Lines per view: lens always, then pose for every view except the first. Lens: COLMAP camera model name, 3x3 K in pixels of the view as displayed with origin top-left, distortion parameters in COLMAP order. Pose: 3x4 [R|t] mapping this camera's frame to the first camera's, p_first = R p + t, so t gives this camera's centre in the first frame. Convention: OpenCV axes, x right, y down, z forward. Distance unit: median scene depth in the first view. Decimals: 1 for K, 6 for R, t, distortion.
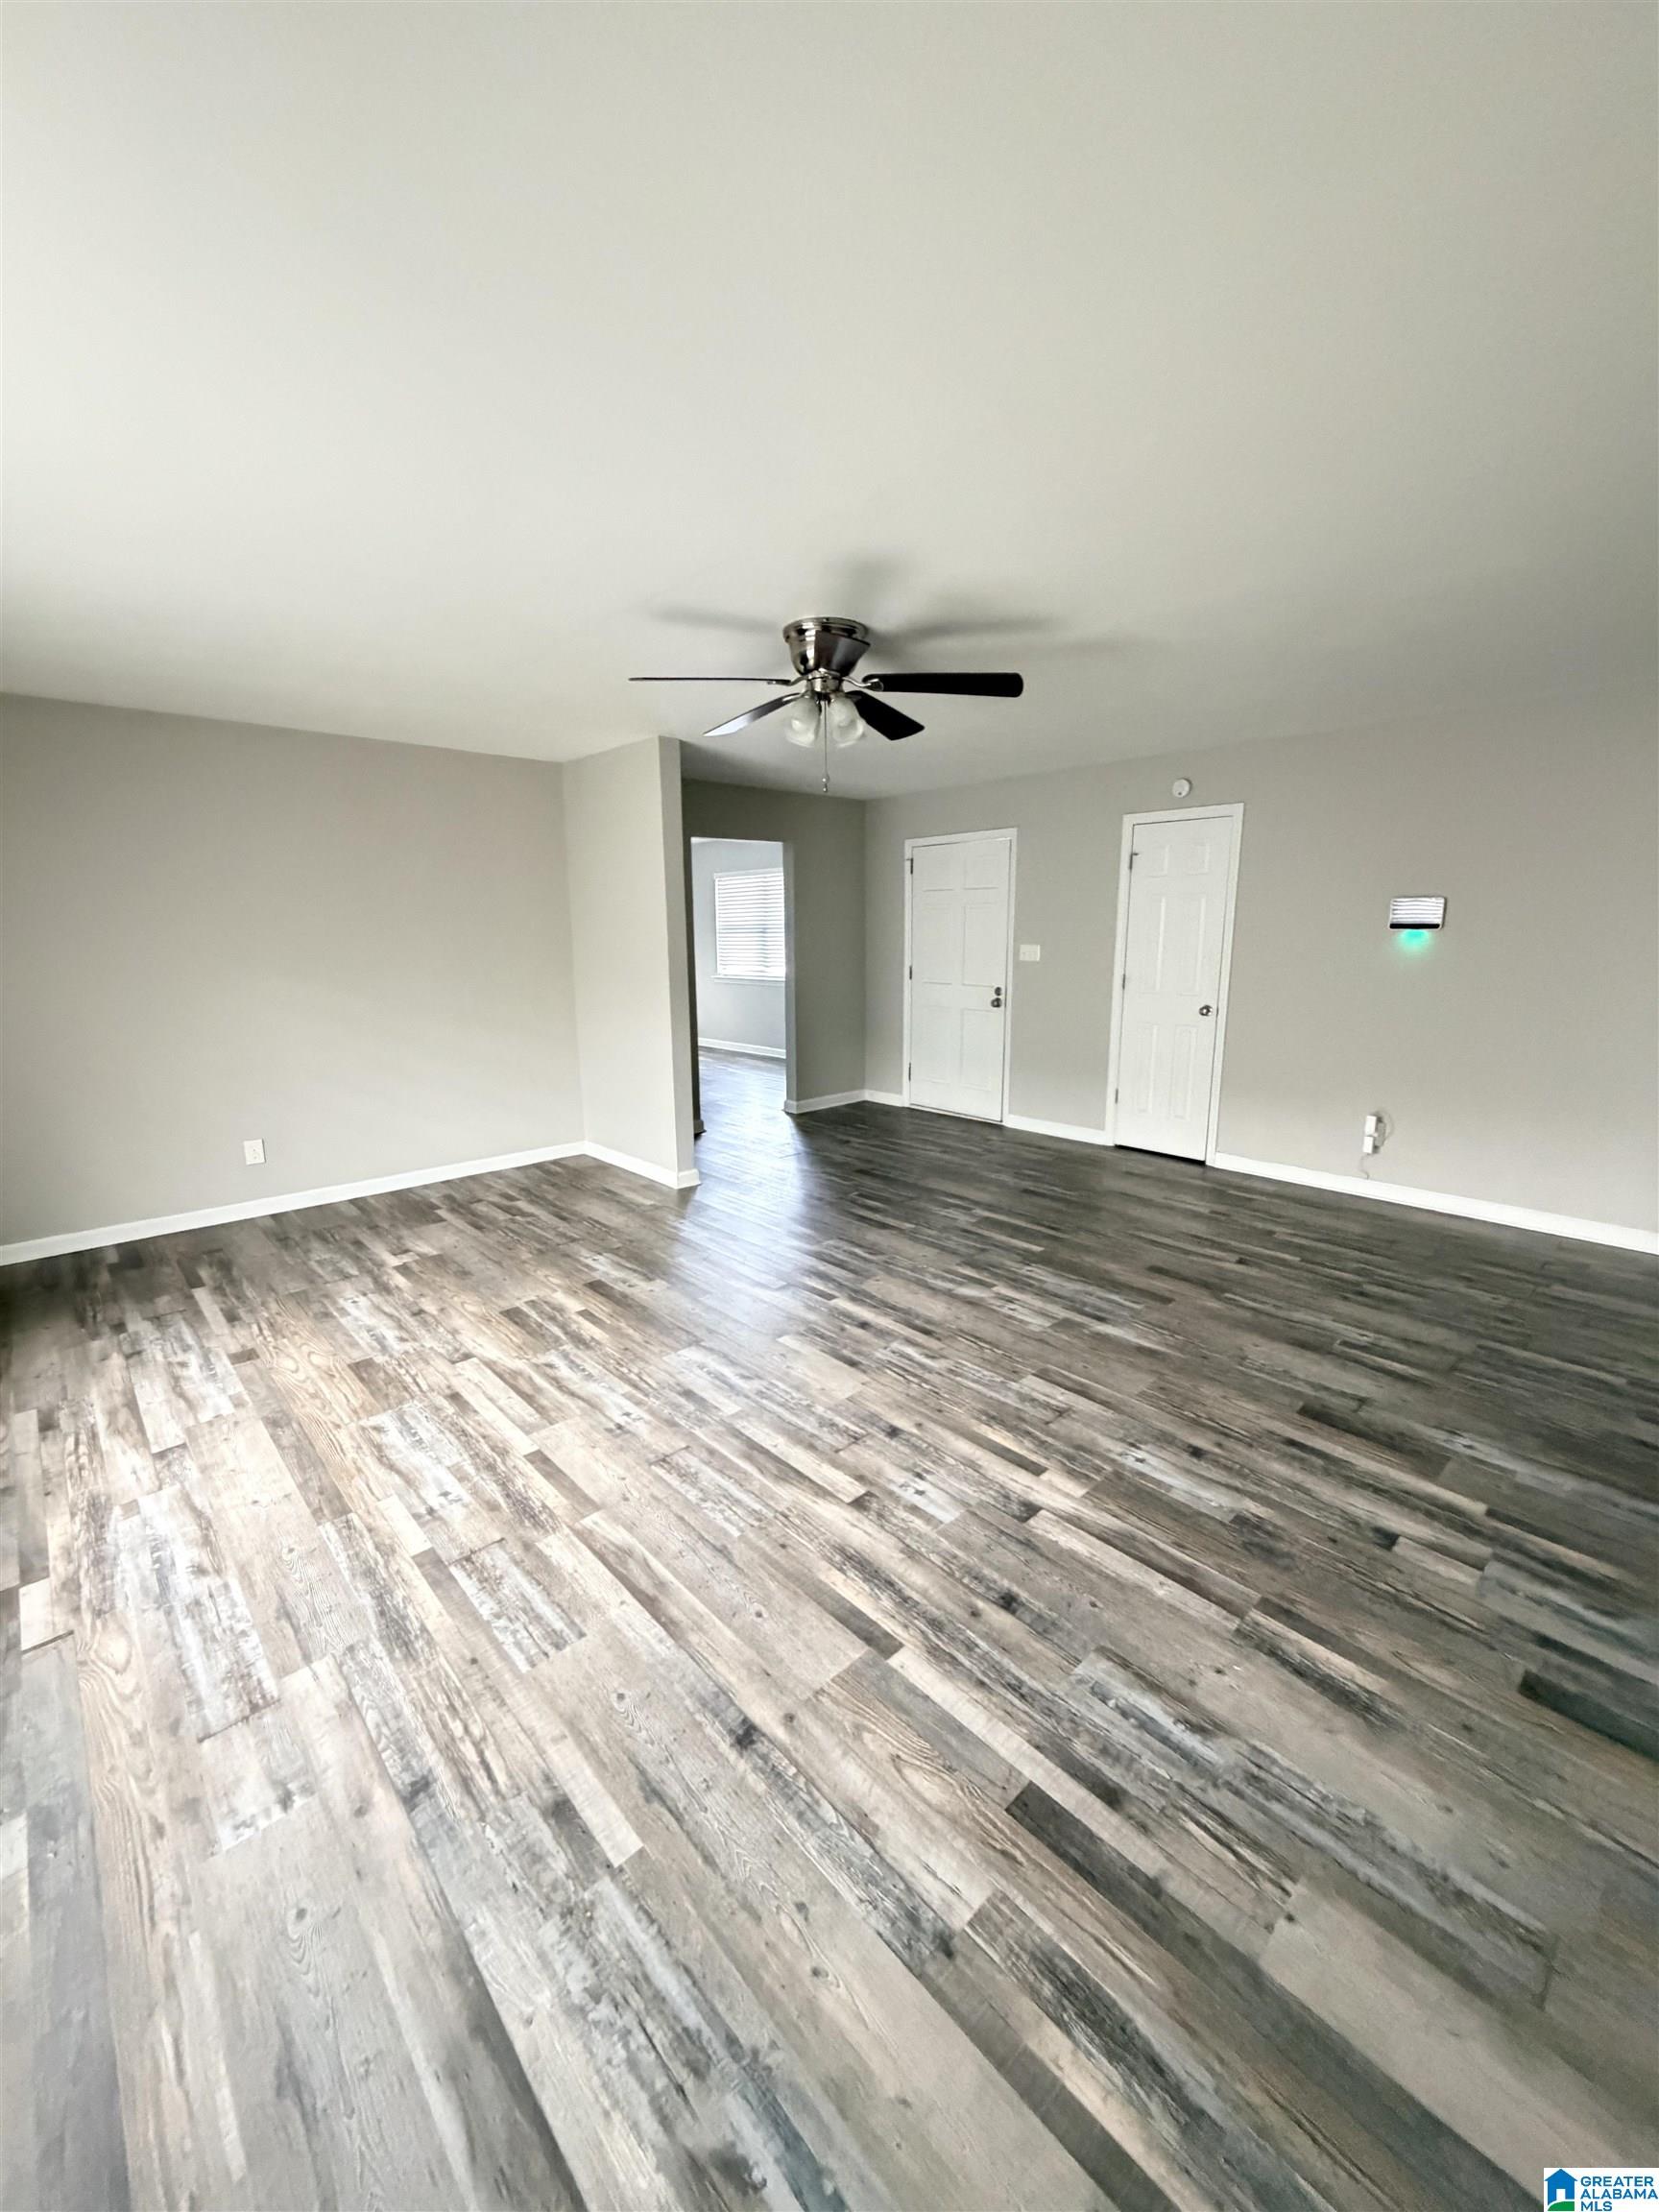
lens RADIAL K [[894.5, 0, 793.3], [0, 894.5, 1107.3], [0, 0, 1]] dist [0.025762, -0.007437]
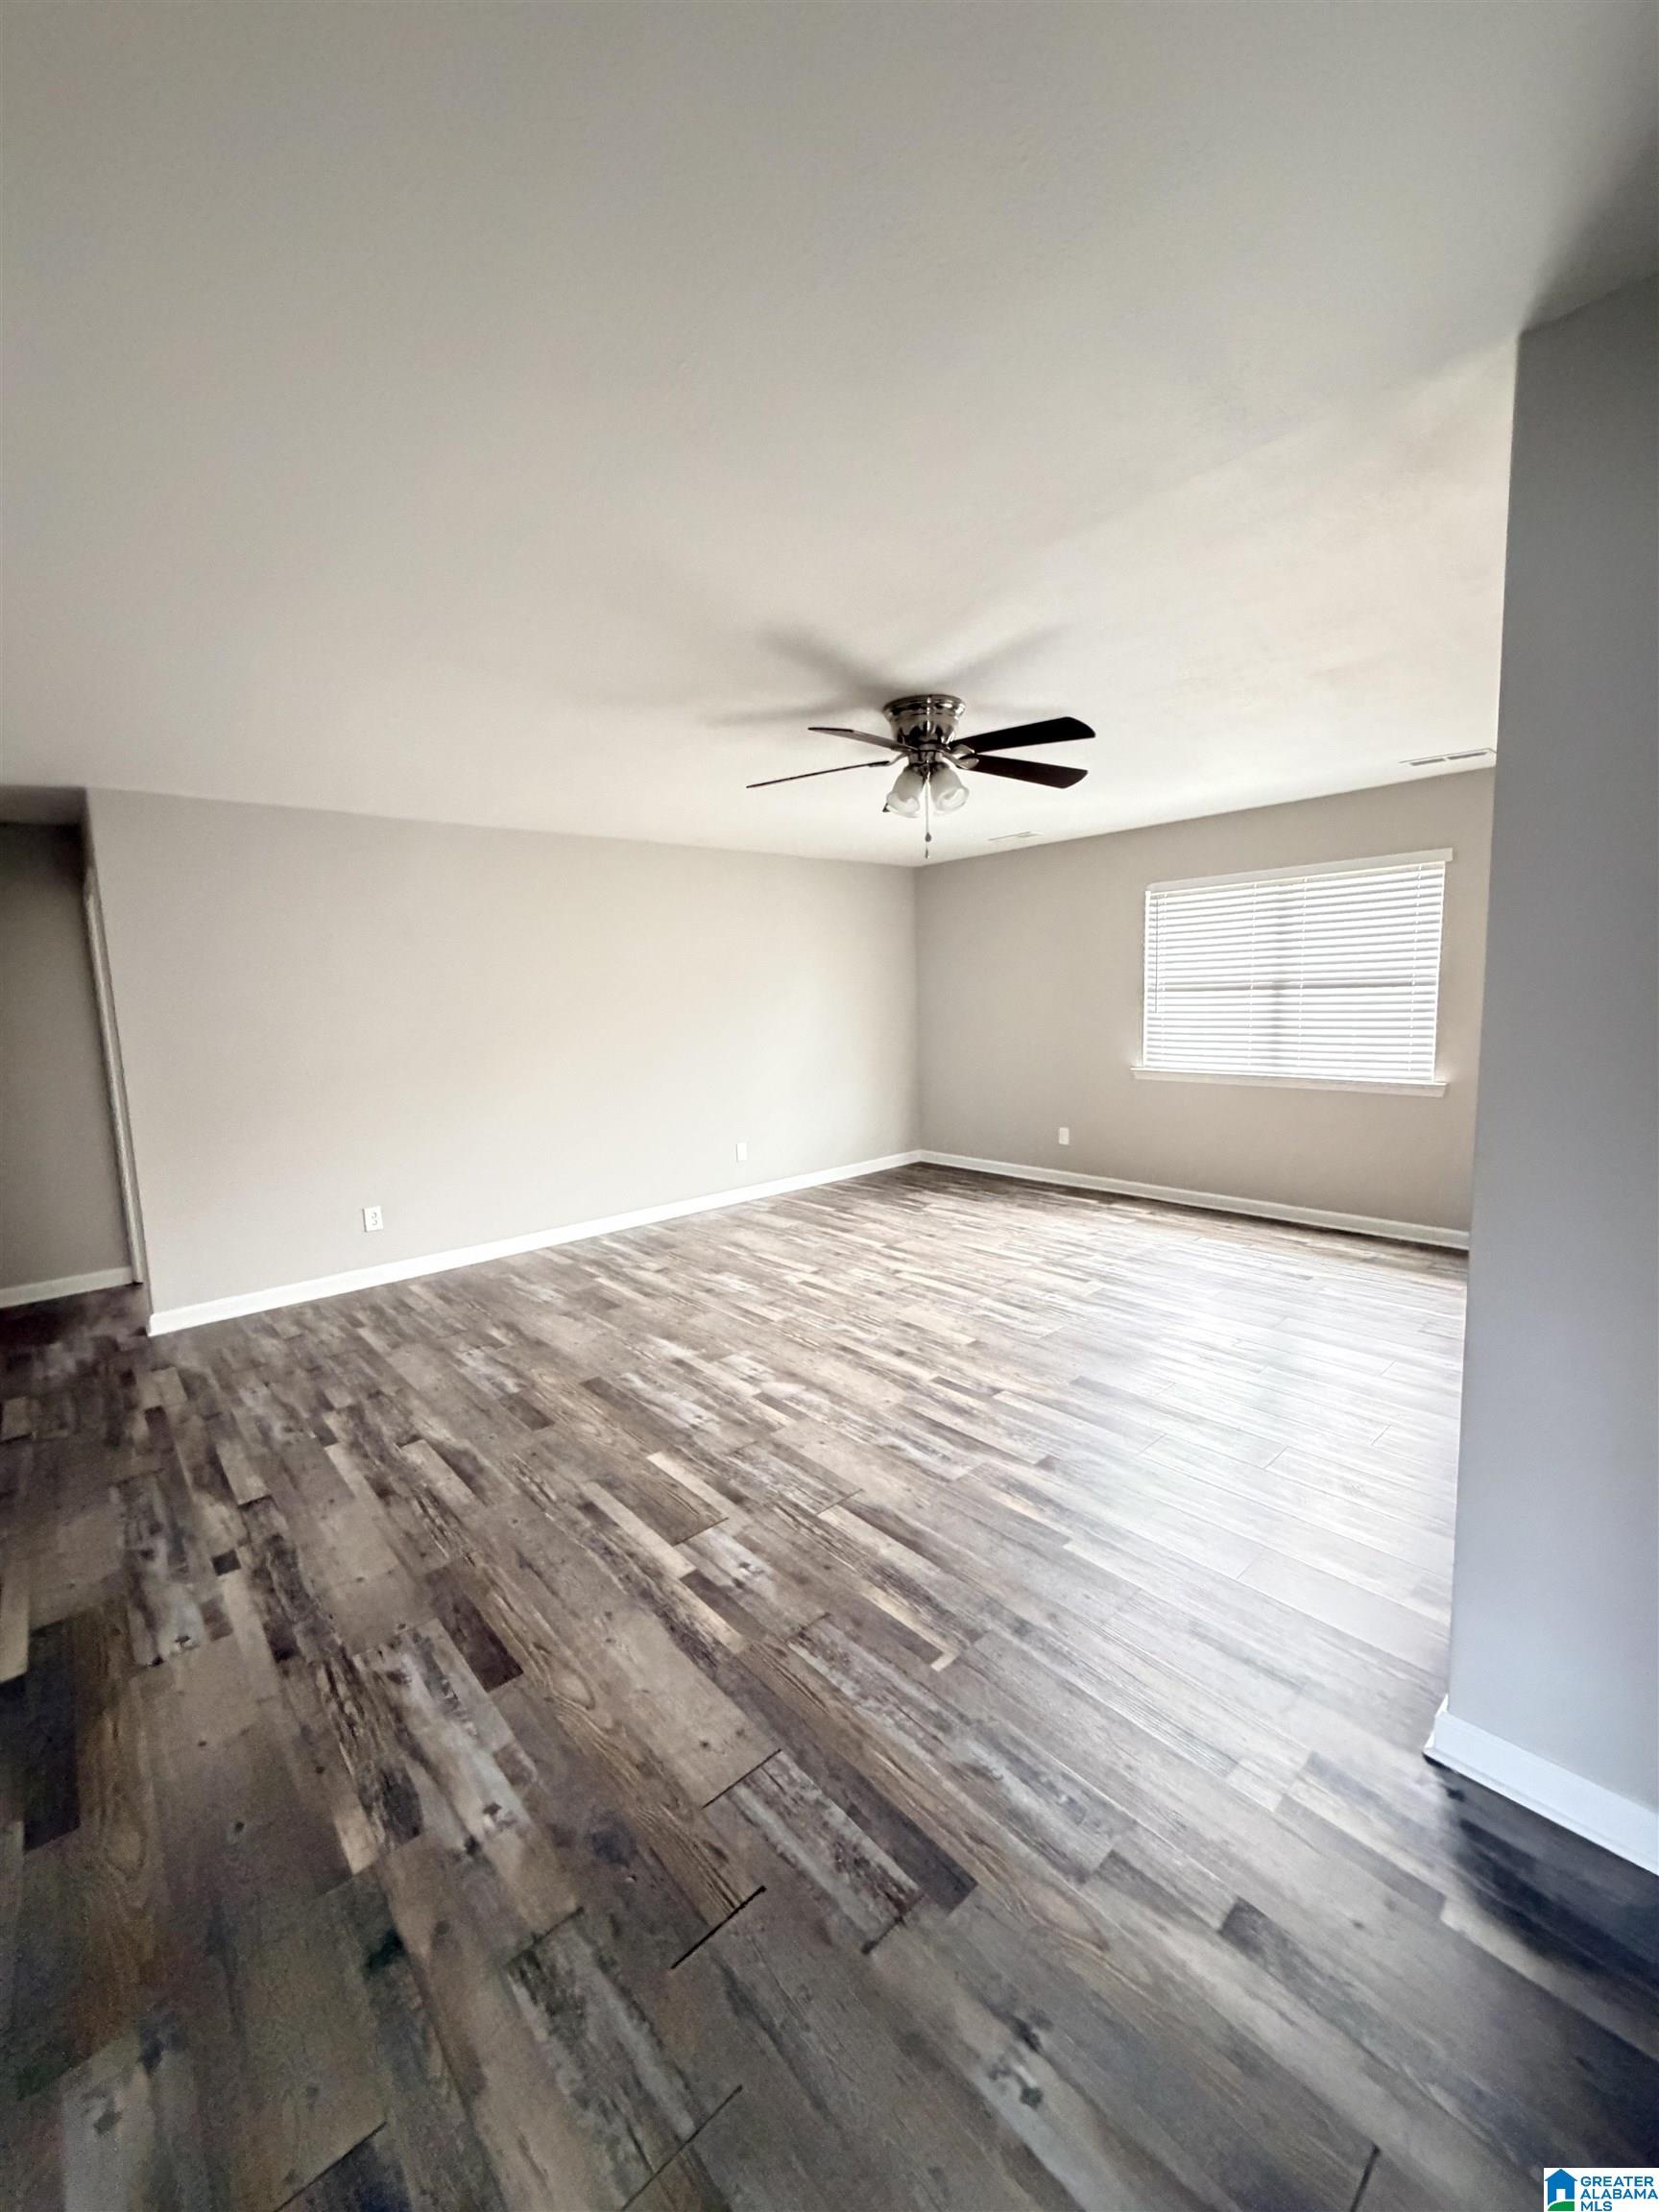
lens RADIAL K [[894.5, 0, 793.3], [0, 894.5, 1107.3], [0, 0, 1]] dist [0.025762, -0.007437]
pose [[-0.999104, 0.035957, 0.022302, 0.181110], [0.041237, 0.945530, 0.322913, -0.410395], [-0.009476, 0.323544, -0.946166, 2.017610]]
